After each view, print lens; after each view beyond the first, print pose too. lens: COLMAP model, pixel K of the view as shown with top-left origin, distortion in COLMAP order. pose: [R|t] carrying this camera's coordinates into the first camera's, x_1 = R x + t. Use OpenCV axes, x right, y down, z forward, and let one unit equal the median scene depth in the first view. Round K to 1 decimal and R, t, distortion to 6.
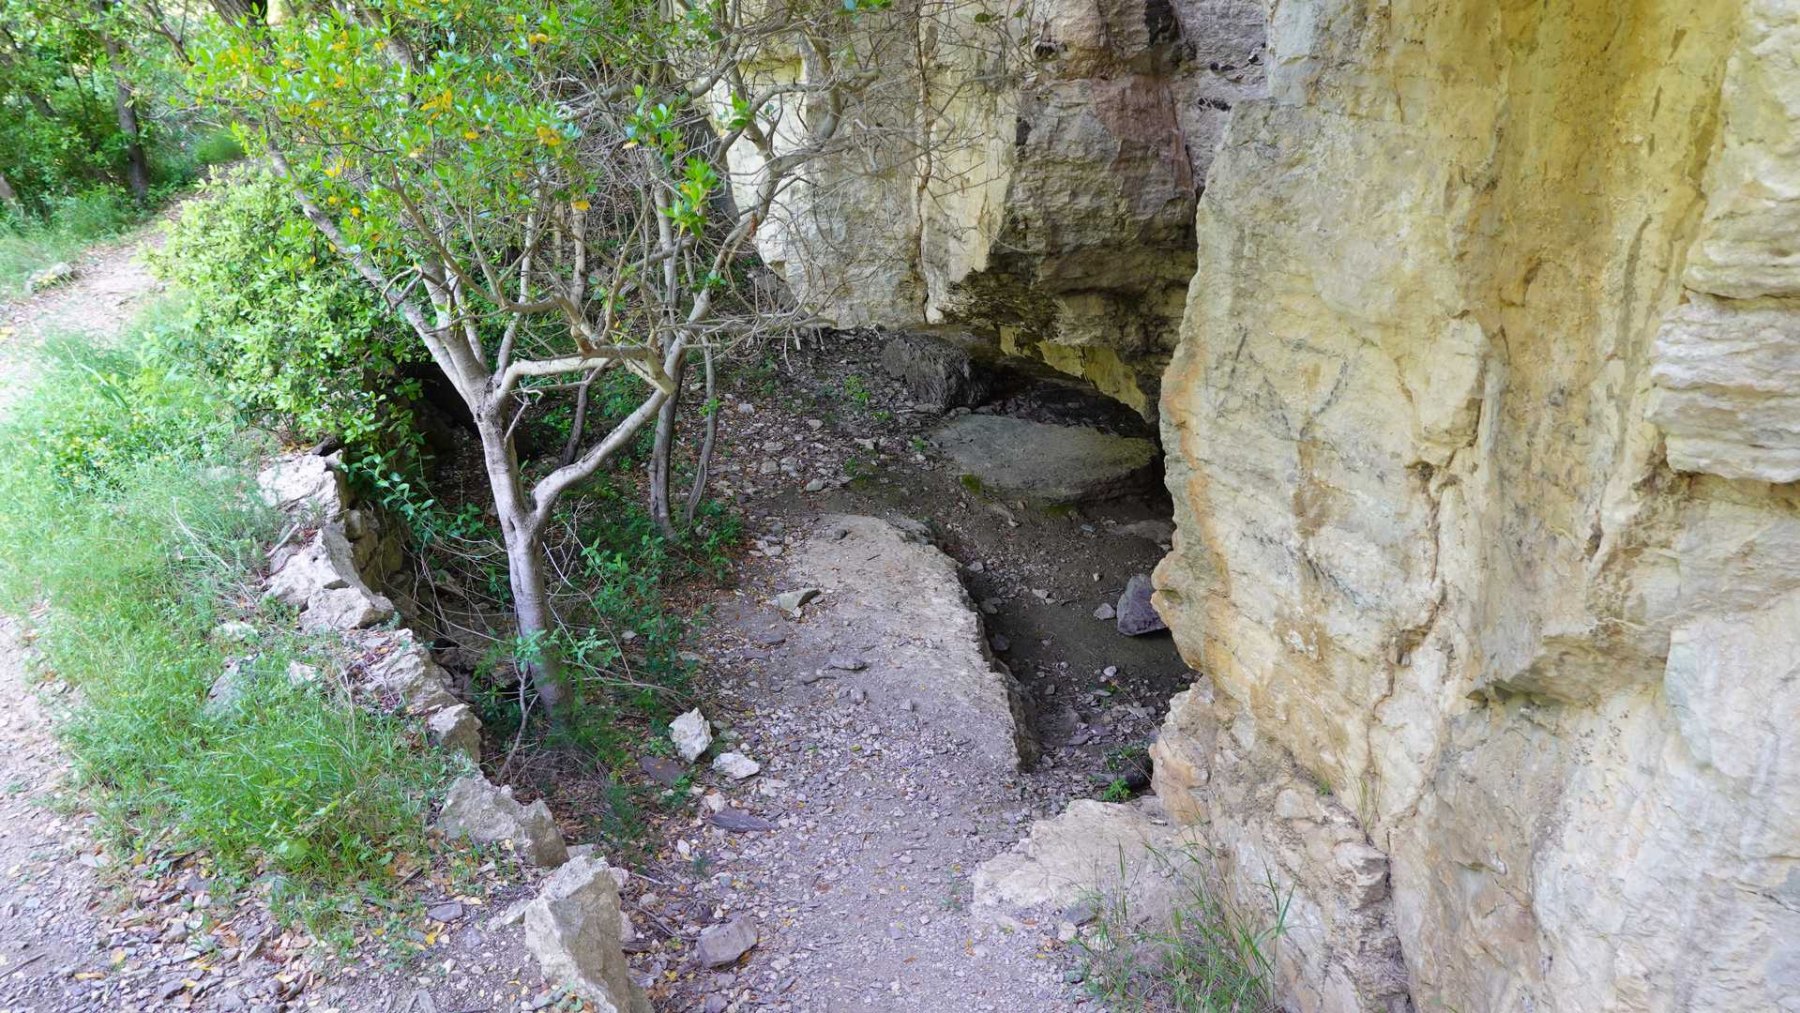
lens RADIAL K [[1211.9, 0, 900.0], [0, 1211.9, 506.5], [0, 0, 1]] dist [0.019947, -0.022702]
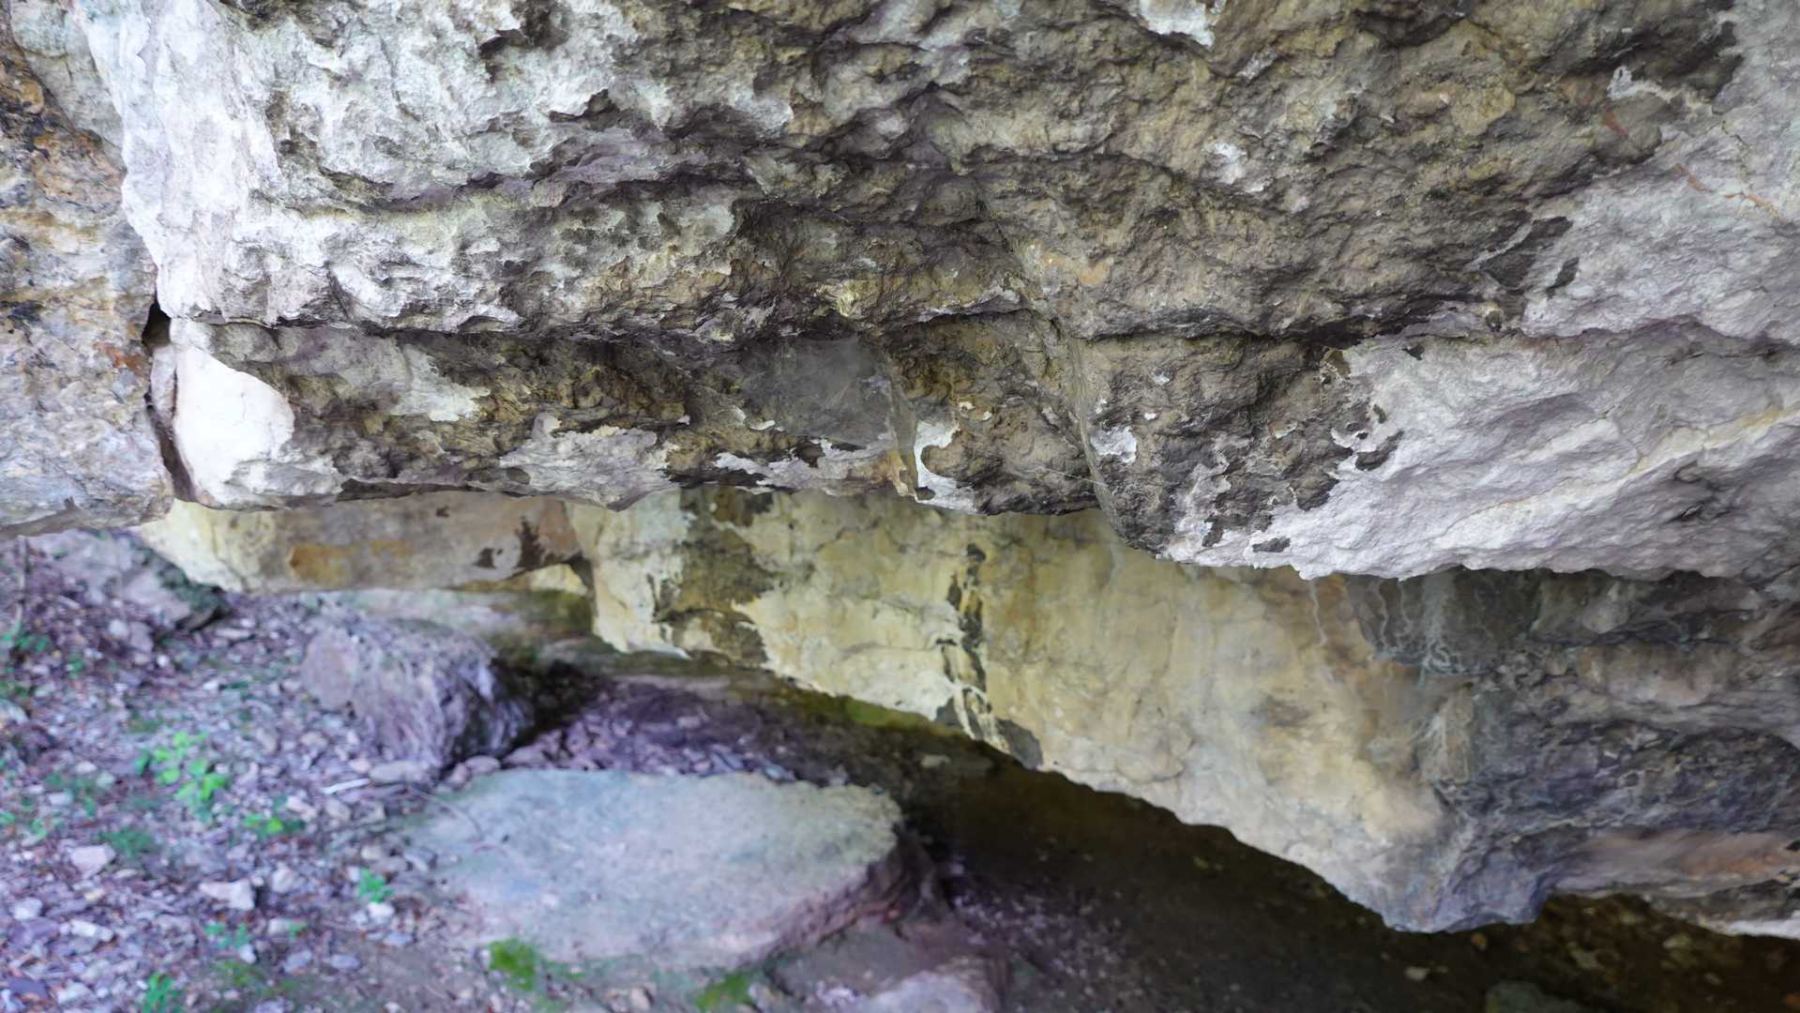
lens RADIAL K [[1211.9, 0, 900.0], [0, 1211.9, 506.5], [0, 0, 1]] dist [0.019947, -0.022702]
pose [[0.922819, -0.040511, 0.383098, 0.024948], [0.124096, 0.972707, -0.196065, -0.065454], [-0.364699, 0.228473, 0.902660, 0.488759]]
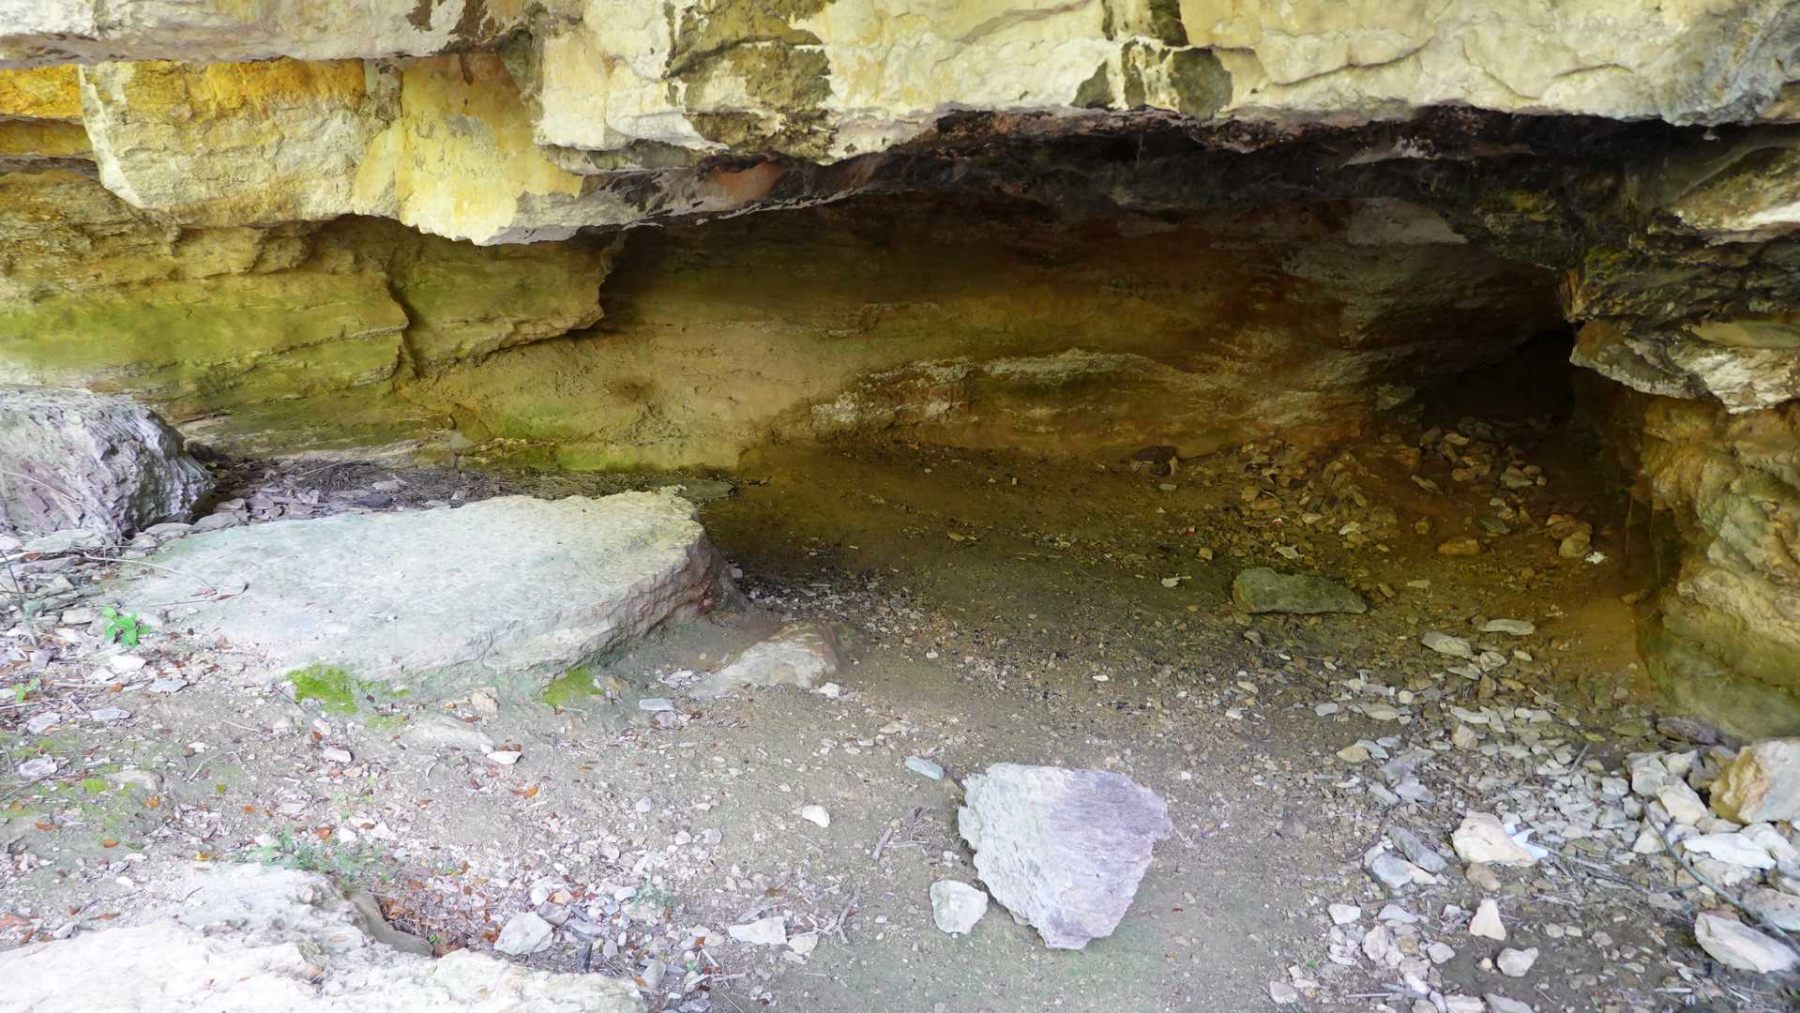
lens RADIAL K [[1211.9, 0, 900.0], [0, 1211.9, 506.5], [0, 0, 1]] dist [0.019947, -0.022702]
pose [[0.719502, -0.205149, 0.663499, -0.040276], [0.270631, 0.962674, 0.004178, -0.023648], [-0.639591, 0.176558, 0.748165, 0.557195]]
